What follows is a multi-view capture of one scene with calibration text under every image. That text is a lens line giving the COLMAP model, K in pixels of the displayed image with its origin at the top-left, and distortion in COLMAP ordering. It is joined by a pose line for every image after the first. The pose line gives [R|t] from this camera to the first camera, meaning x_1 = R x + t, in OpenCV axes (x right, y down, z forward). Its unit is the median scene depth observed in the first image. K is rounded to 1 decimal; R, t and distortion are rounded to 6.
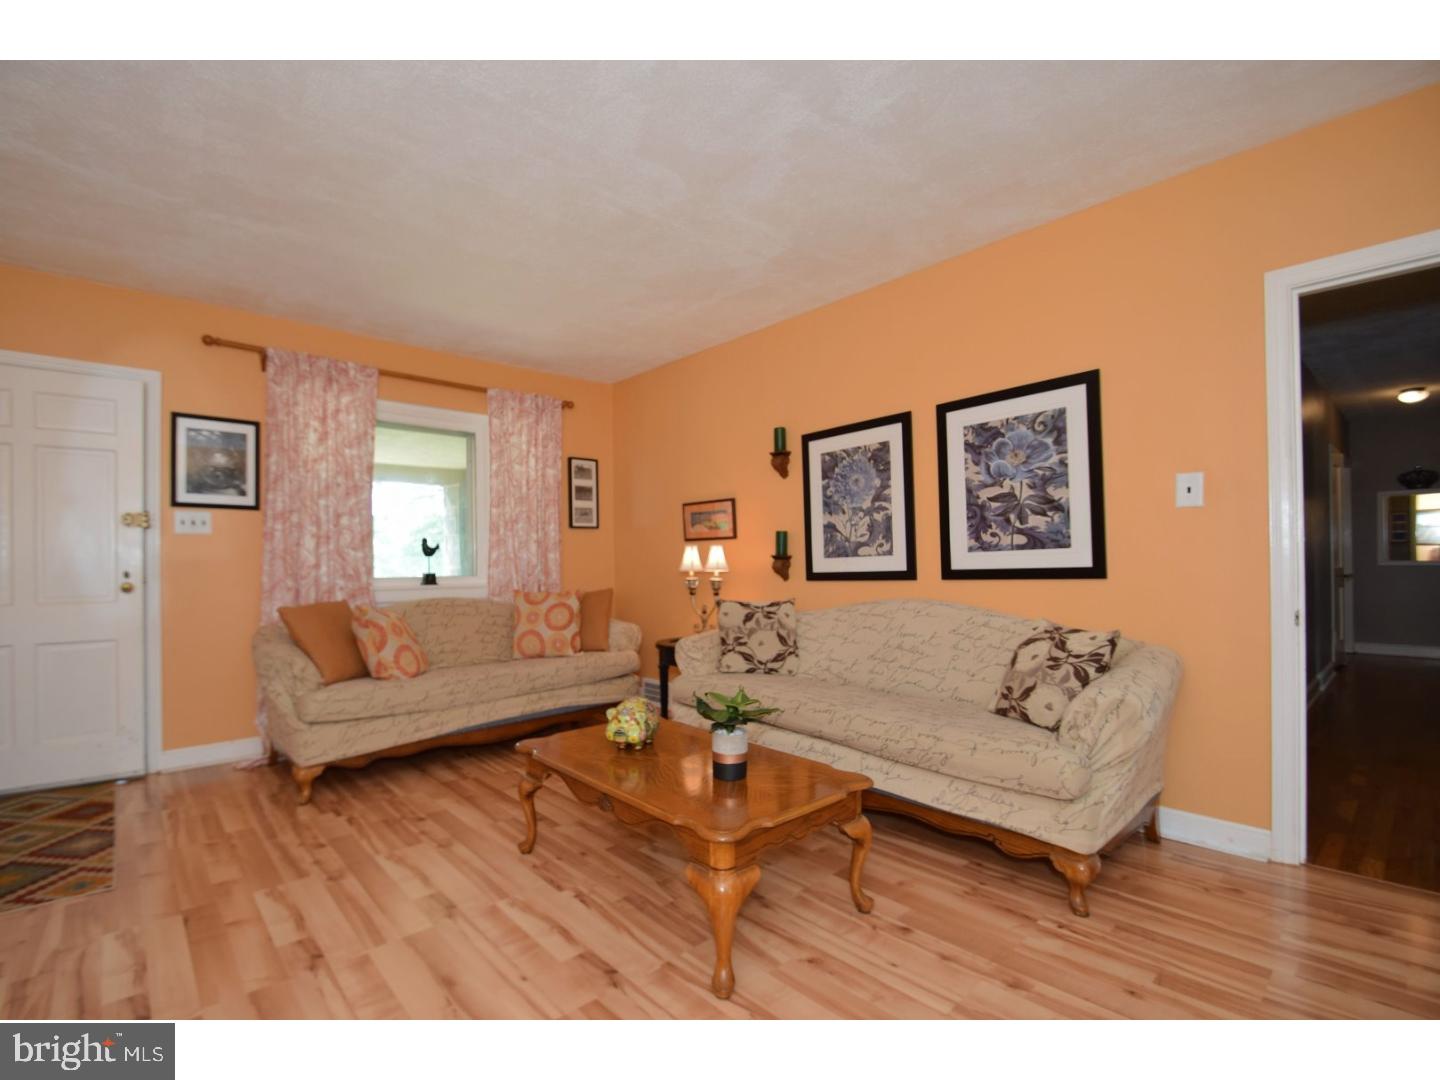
lens RADIAL K [[627.6, 0, 721.7], [0, 627.6, 550.6], [0, 0, 1]] dist [0.001286, 0.000068]
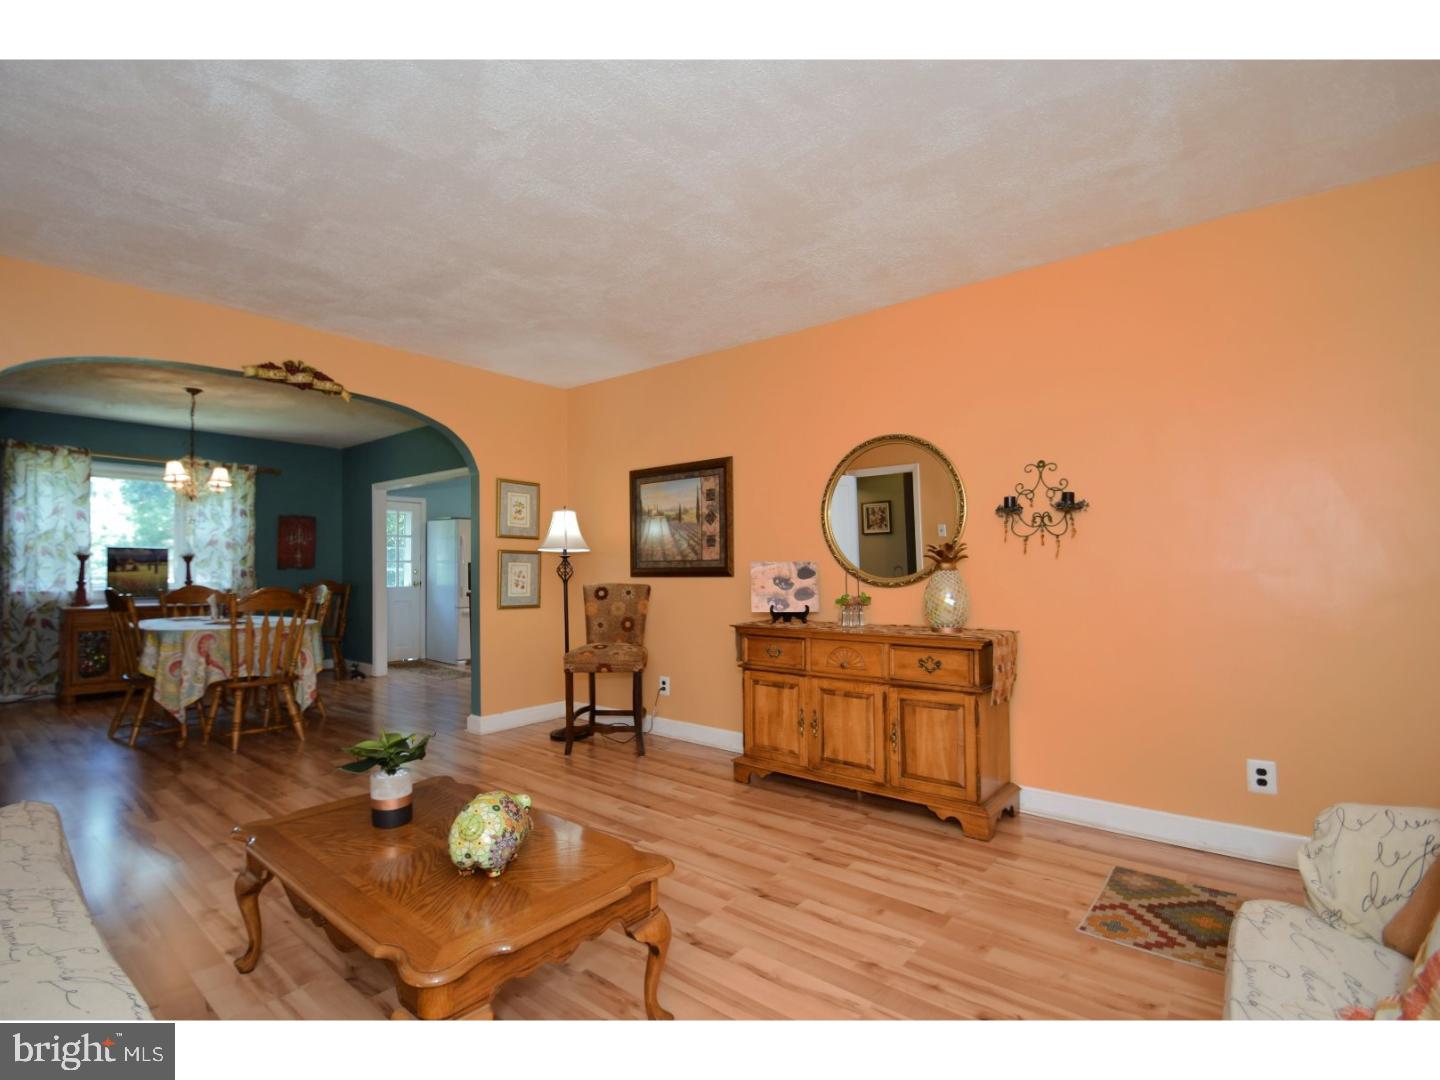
lens RADIAL K [[676.7, 0, 717.1], [0, 676.7, 543.3], [0, 0, 1]] dist [-0.001889, -0.000205]
pose [[-0.991828, 0.019602, -0.126065, -0.337608], [0.026013, 0.998440, -0.049404, 0.000150], [0.124900, -0.052280, -0.990791, 2.048409]]
